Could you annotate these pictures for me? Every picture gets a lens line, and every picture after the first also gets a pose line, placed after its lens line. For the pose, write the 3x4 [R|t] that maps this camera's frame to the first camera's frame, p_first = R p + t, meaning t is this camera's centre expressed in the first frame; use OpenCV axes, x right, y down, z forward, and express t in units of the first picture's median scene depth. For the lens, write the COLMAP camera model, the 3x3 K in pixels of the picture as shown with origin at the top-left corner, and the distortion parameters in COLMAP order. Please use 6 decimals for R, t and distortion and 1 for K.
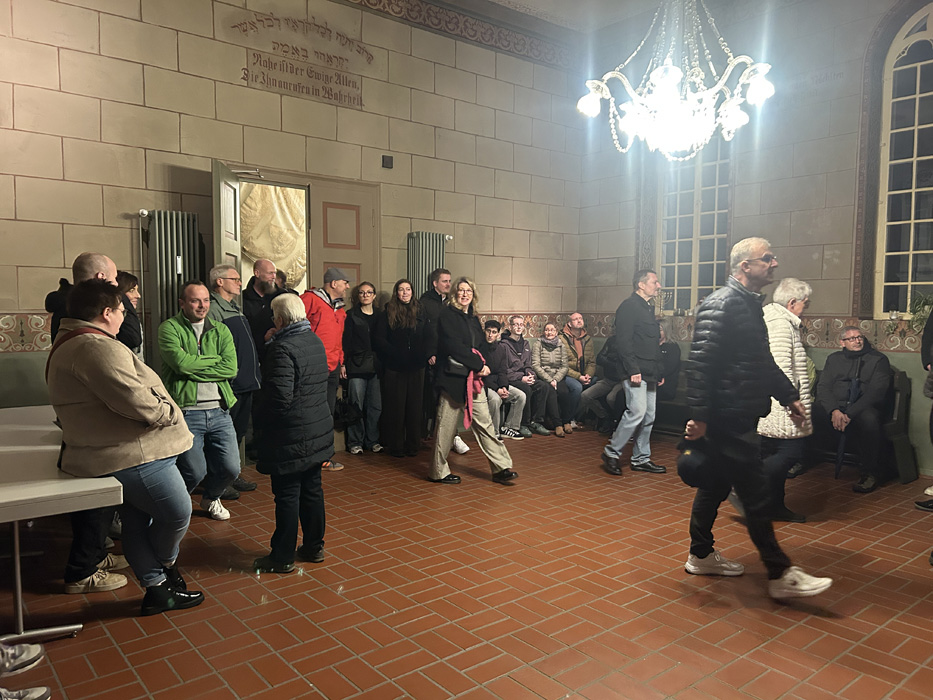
lens RADIAL K [[696.0, 0, 468.1], [0, 696.0, 353.1], [0, 0, 1]] dist [0.005378, -0.004163]
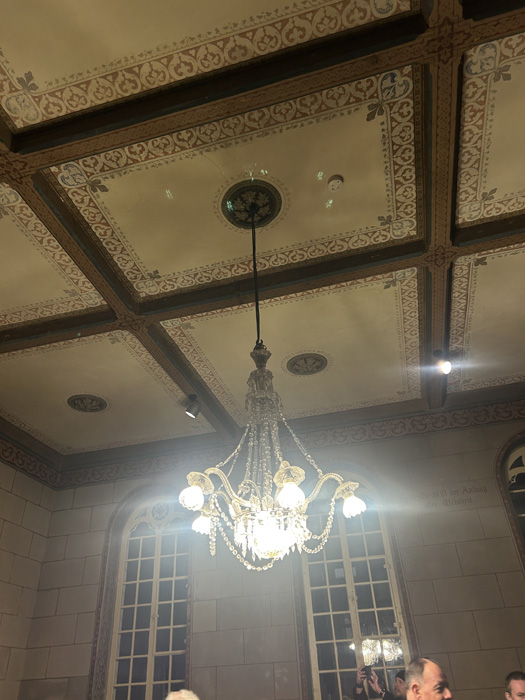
lens RADIAL K [[521.8, 0, 262.5], [0, 521.8, 350.0], [0, 0, 1]] dist [0.012581, -0.003269]
pose [[0.811415, 0.295912, 0.504026, -0.080508], [0.086972, 0.791632, -0.604776, -0.045425], [-0.577964, 0.534560, 0.616606, 0.220503]]
